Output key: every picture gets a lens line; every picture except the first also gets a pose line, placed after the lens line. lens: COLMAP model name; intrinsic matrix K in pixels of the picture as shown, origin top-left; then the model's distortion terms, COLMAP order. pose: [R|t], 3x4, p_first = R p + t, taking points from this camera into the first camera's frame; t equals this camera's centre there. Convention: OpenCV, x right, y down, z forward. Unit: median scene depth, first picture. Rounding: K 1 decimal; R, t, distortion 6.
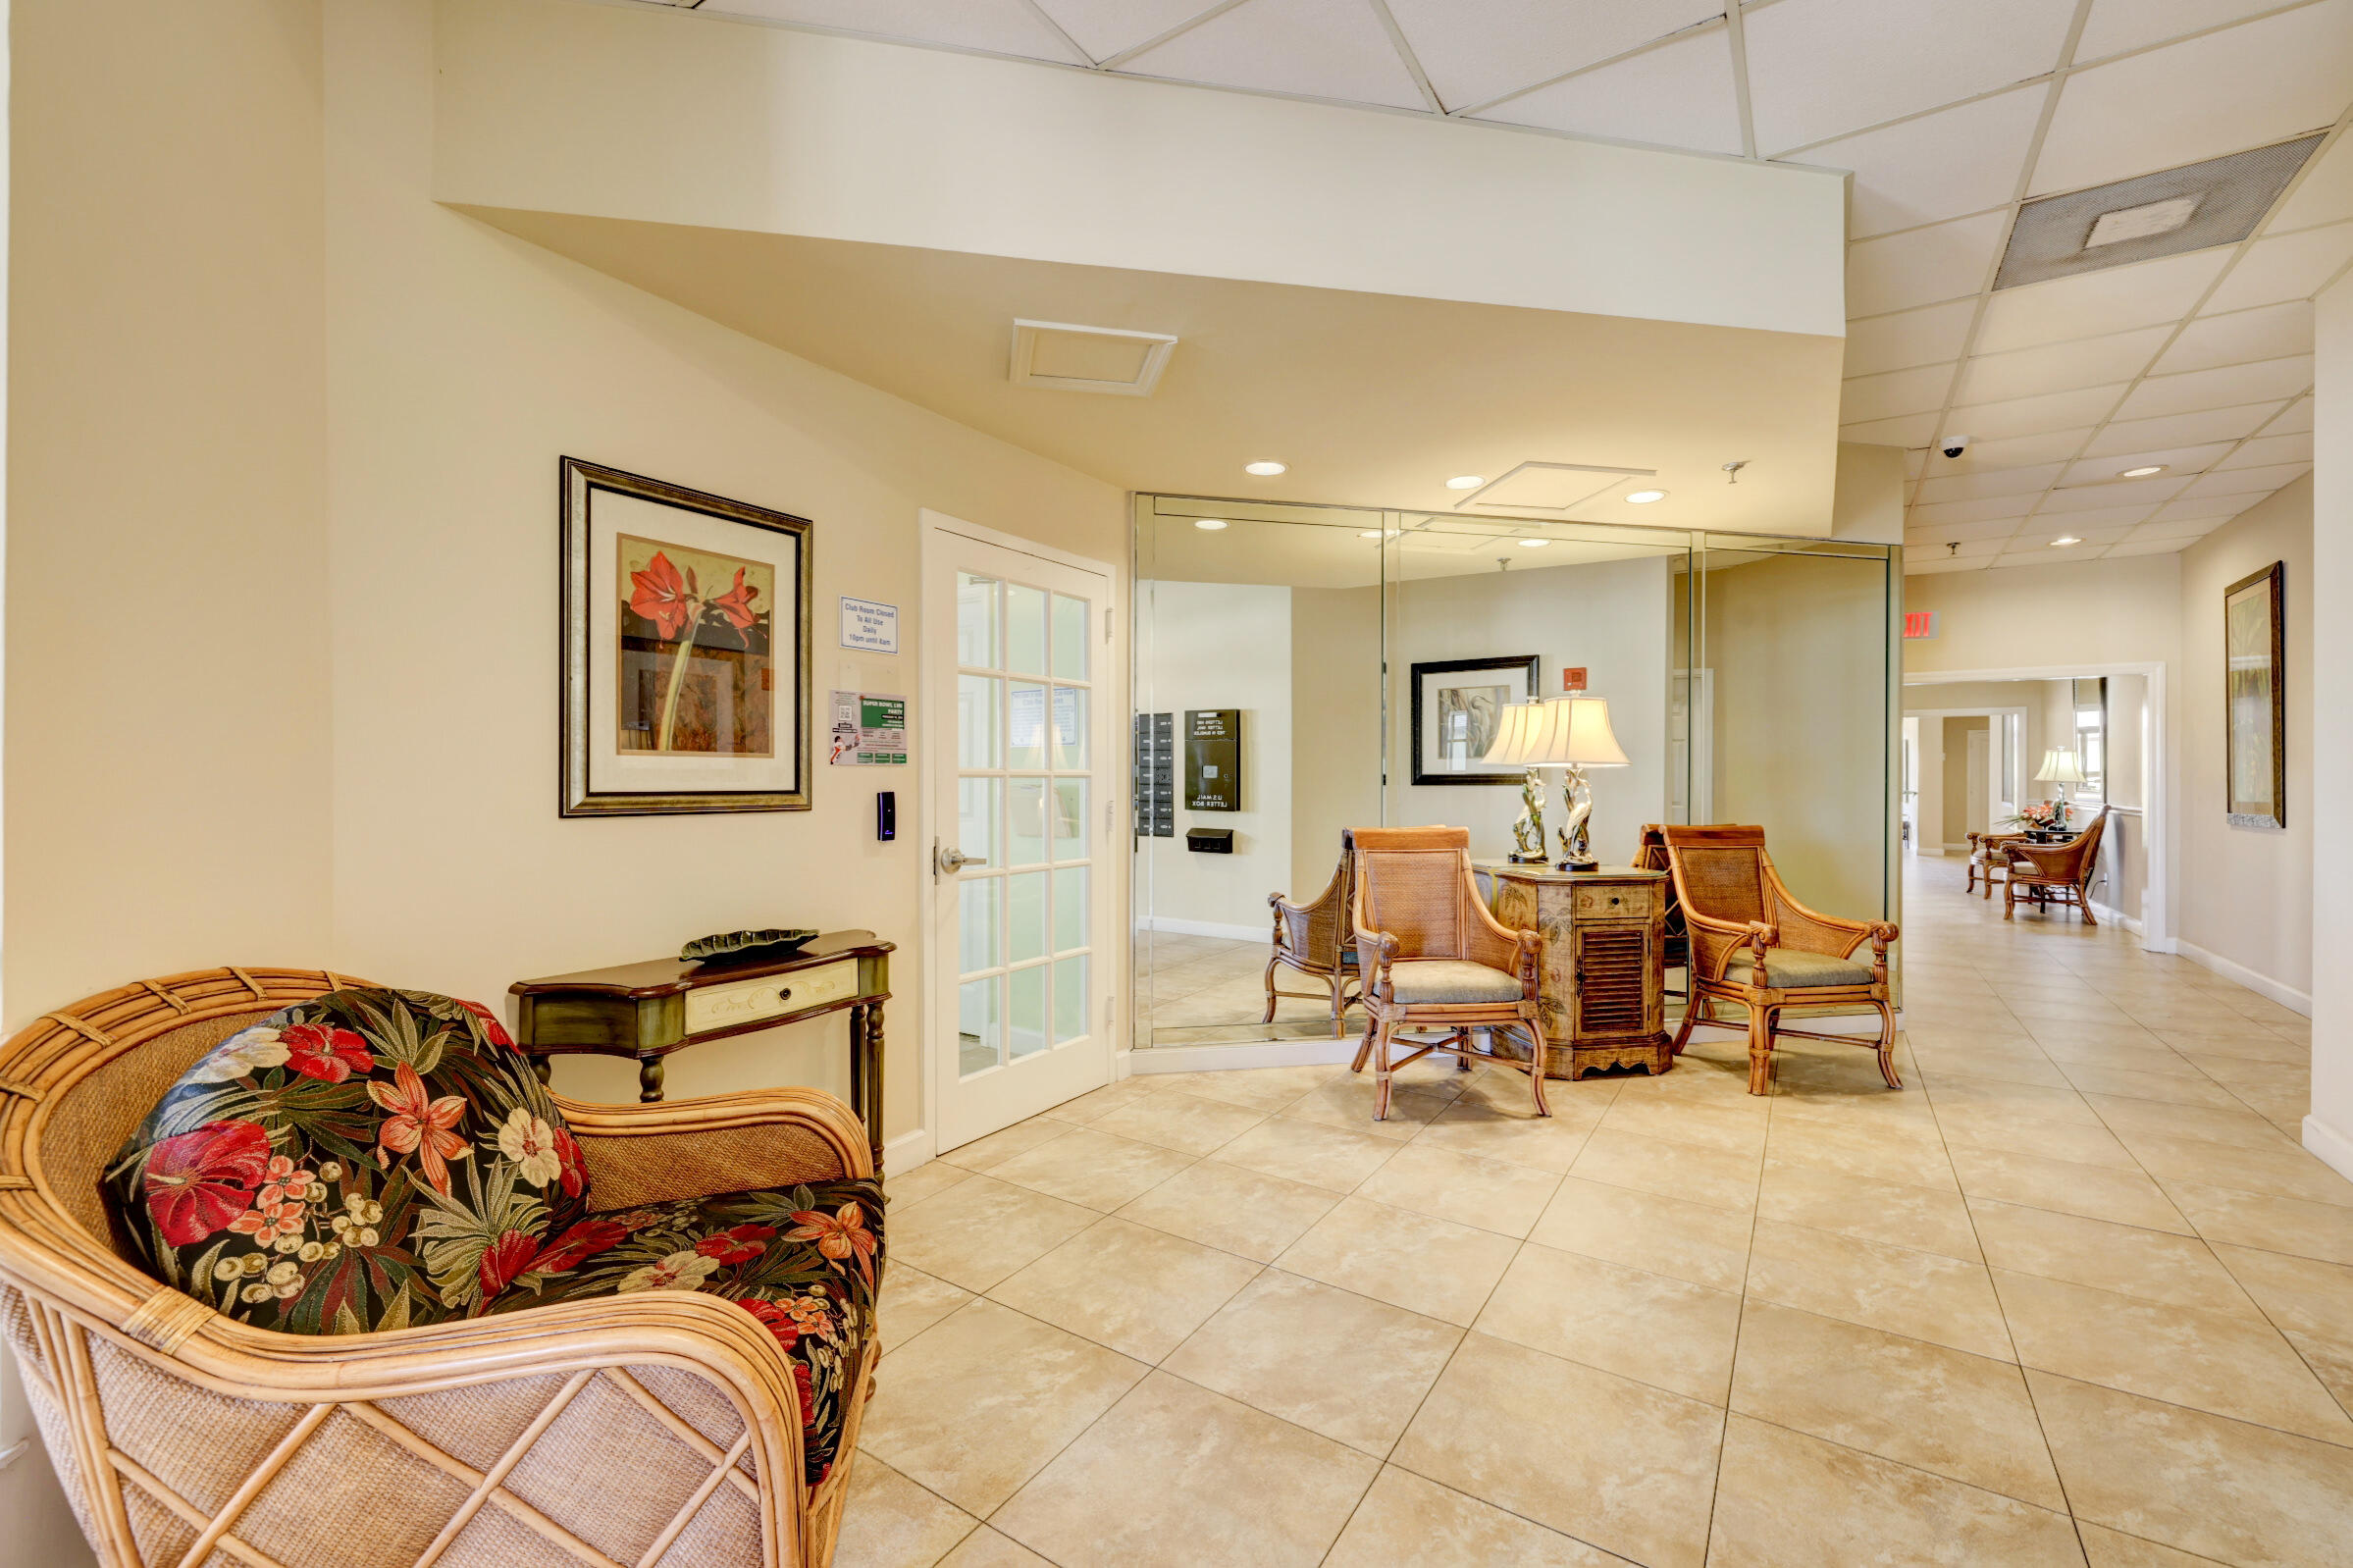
lens RADIAL K [[977.4, 0, 1173.8], [0, 977.4, 778.9], [0, 0, 1]] dist [-0.002787, 0.000226]
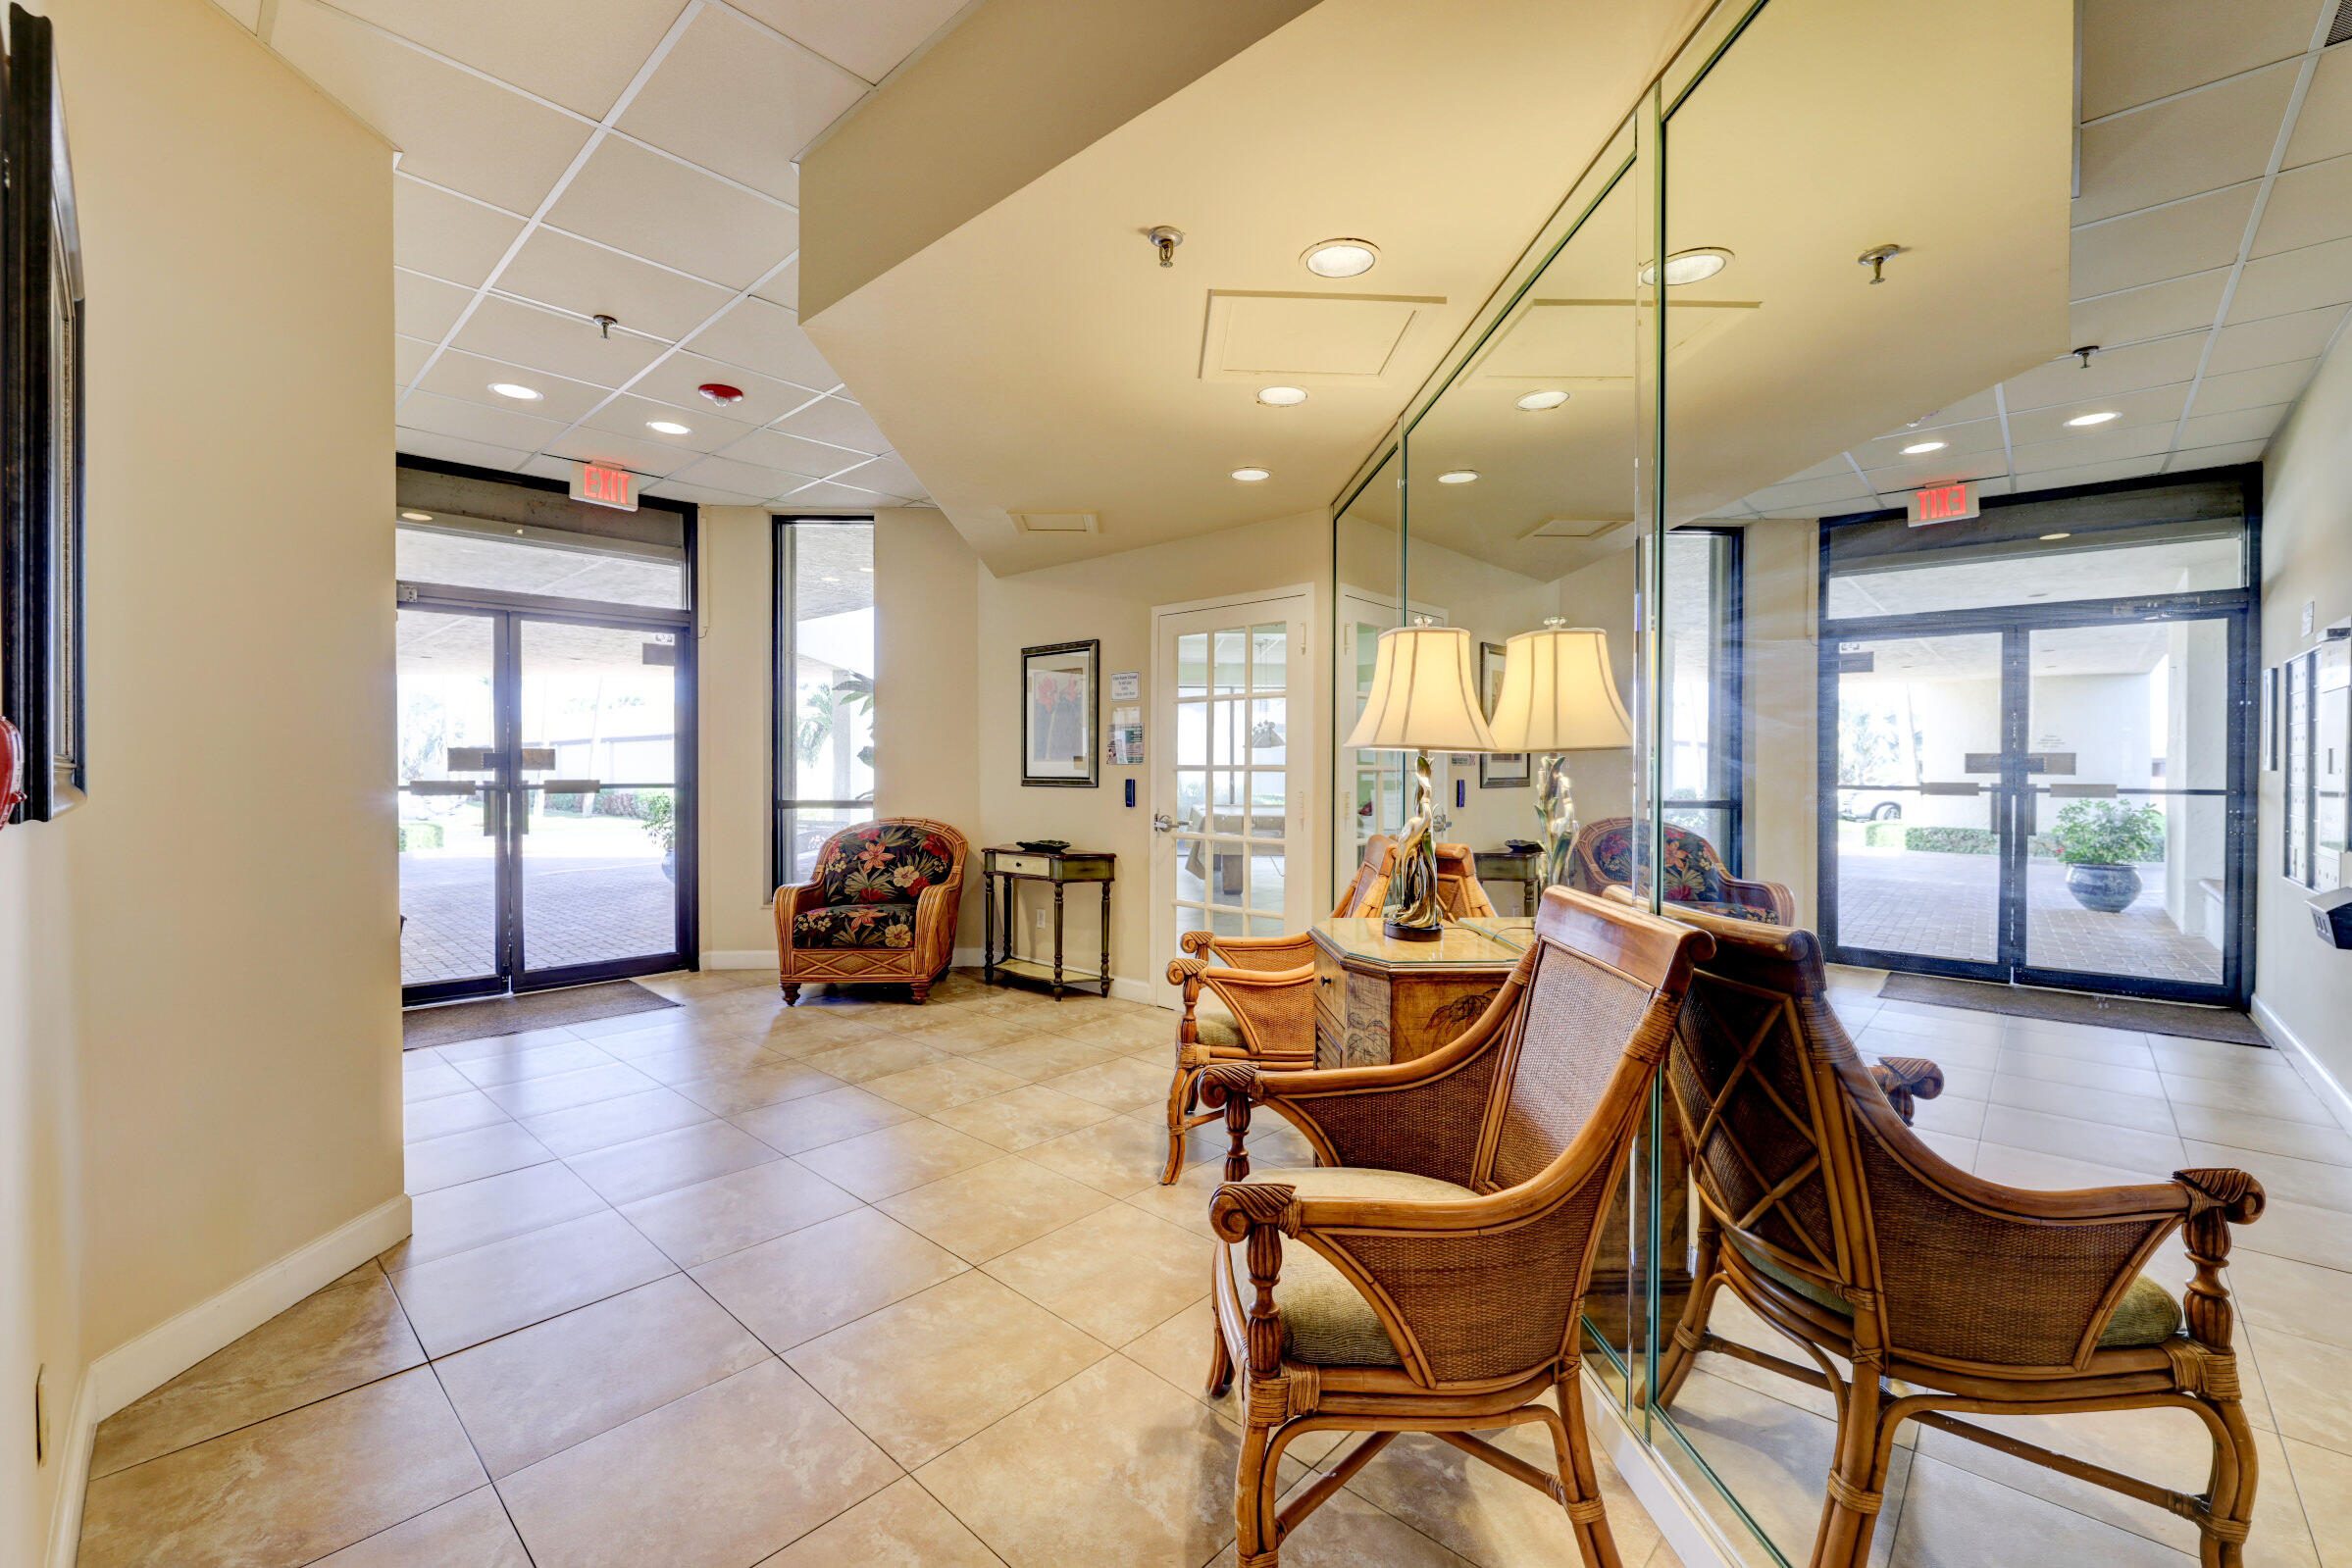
lens RADIAL K [[976.9, 0, 1173.3], [0, 976.9, 778.9], [0, 0, 1]] dist [-0.002787, 0.000226]
pose [[-0.170695, 0.012169, -0.985249, 1.432830], [-0.000190, 0.999923, 0.012383, -0.008915], [0.985324, 0.002301, -0.170679, 1.386103]]
